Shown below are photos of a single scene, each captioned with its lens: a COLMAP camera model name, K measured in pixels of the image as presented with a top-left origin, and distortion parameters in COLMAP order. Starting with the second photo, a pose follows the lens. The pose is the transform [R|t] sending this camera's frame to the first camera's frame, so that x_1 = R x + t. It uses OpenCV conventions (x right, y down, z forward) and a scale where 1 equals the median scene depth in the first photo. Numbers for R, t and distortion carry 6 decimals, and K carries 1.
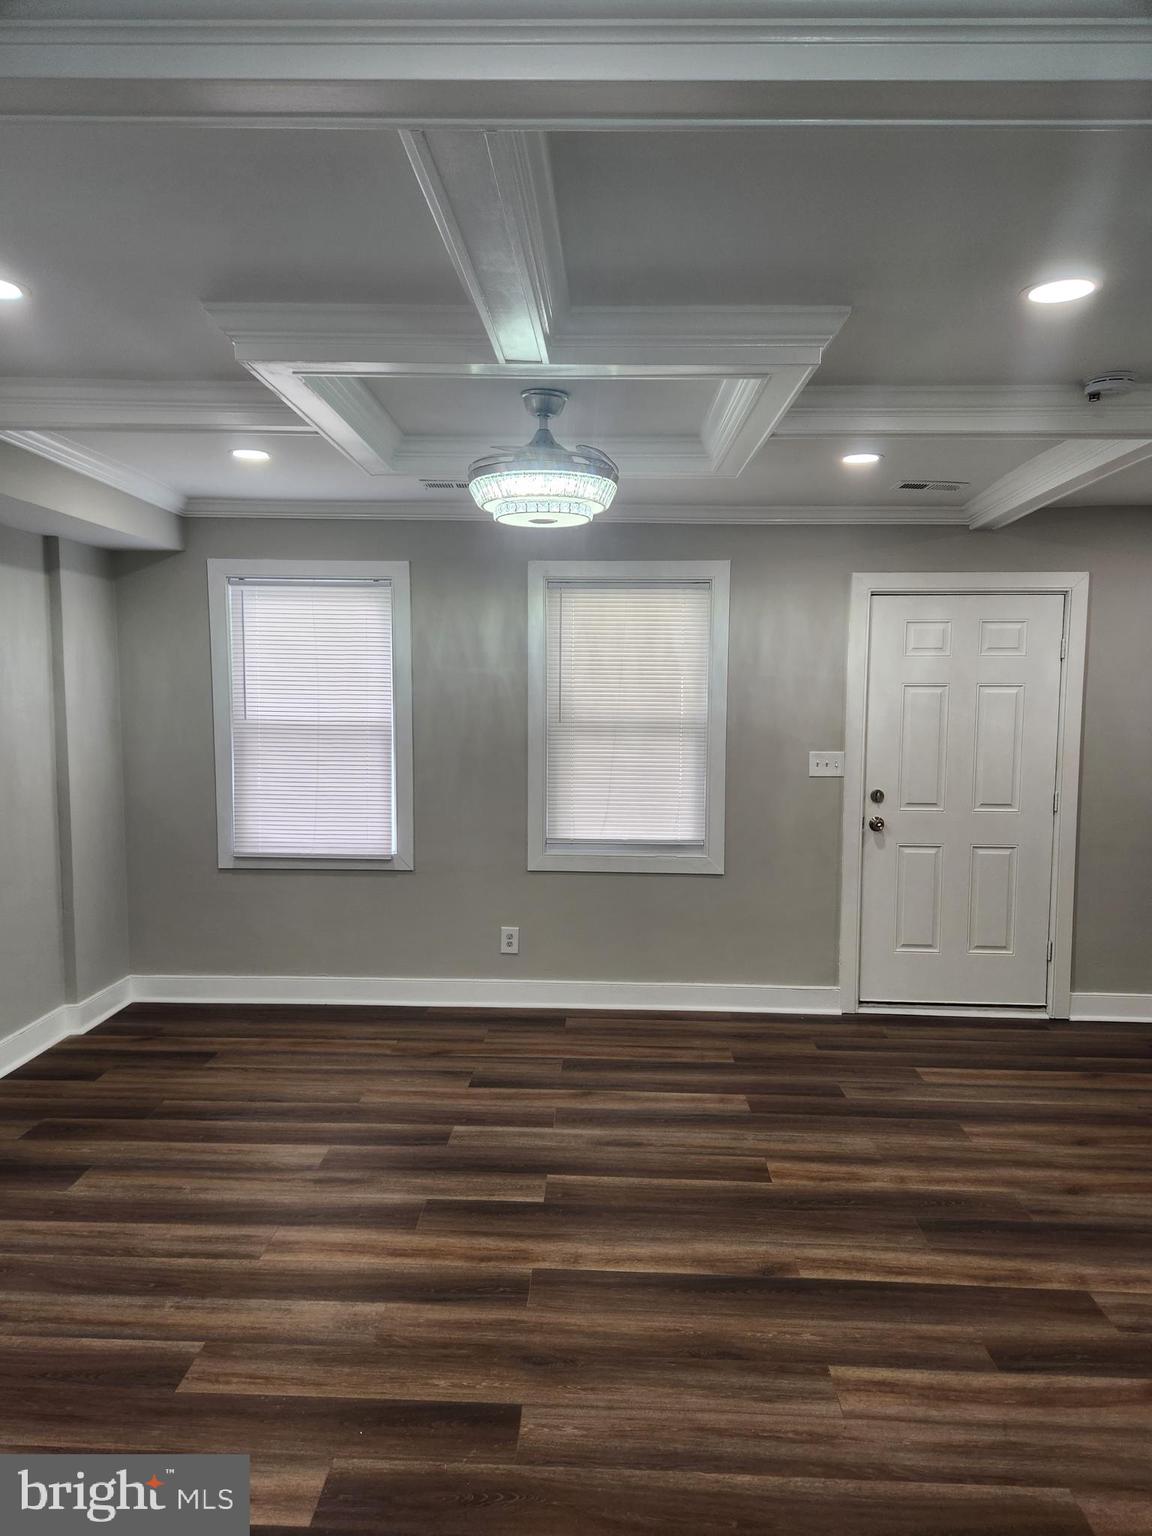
lens RADIAL K [[1022.0, 0, 587.0], [0, 1022.0, 785.5], [0, 0, 1]] dist [0.079287, -0.065029]
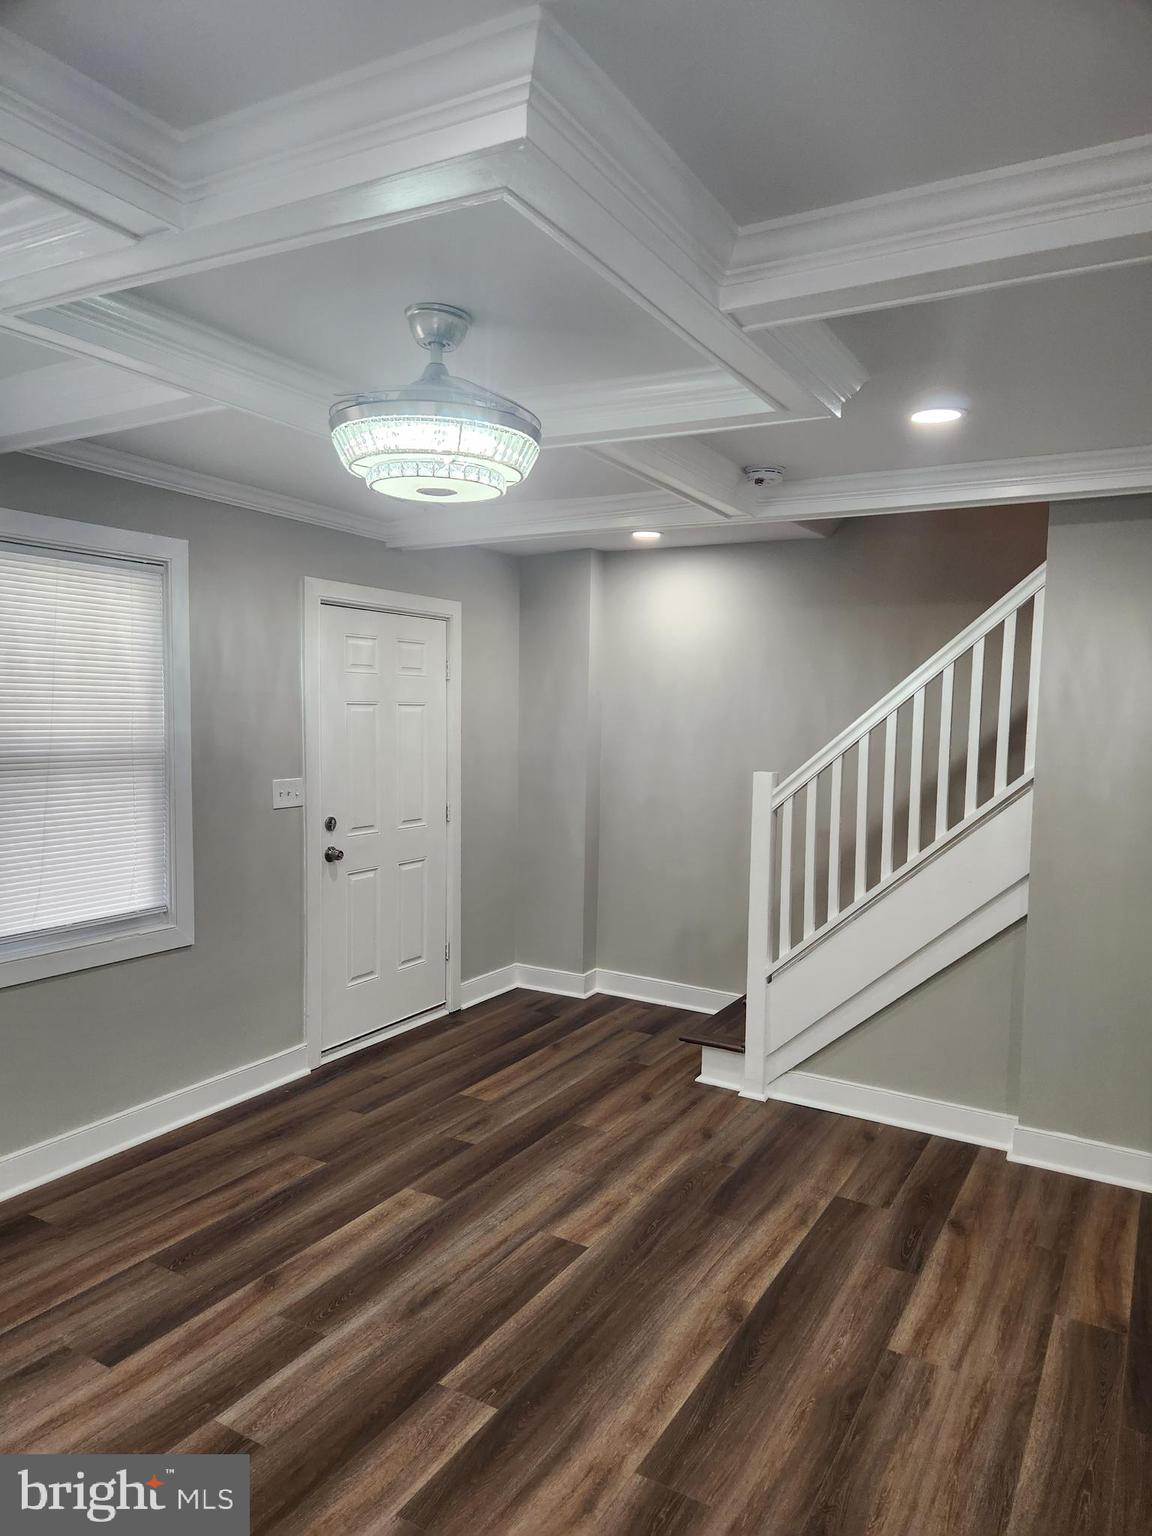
lens RADIAL K [[1022.0, 0, 587.0], [0, 1022.0, 785.5], [0, 0, 1]] dist [0.079287, -0.065029]
pose [[0.472543, -0.068668, 0.878629, -0.520394], [0.065955, 0.996920, 0.042442, -0.060051], [-0.878836, 0.037894, 0.475616, 0.460420]]
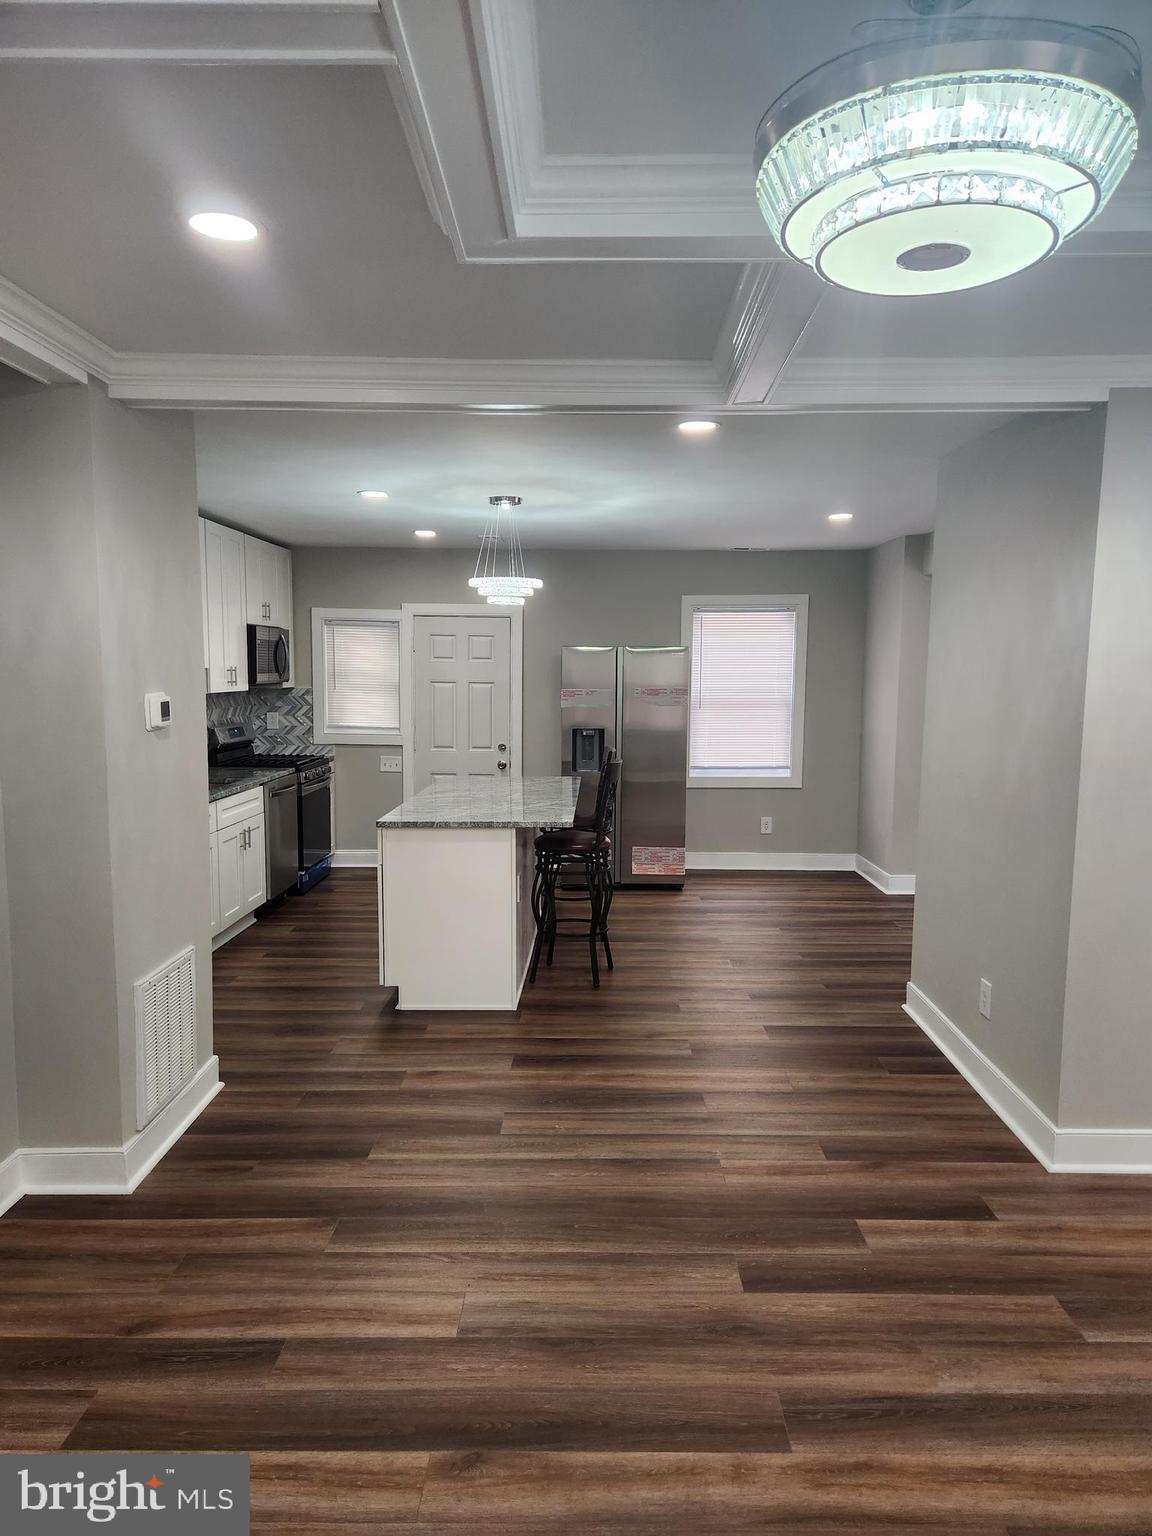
lens RADIAL K [[1022.0, 0, 587.0], [0, 1022.0, 785.5], [0, 0, 1]] dist [0.079287, -0.065029]
pose [[-0.999677, -0.013672, -0.021414, 0.083639], [-0.017762, 0.978747, 0.204301, -0.106734], [0.018166, 0.204615, -0.978674, 1.172605]]
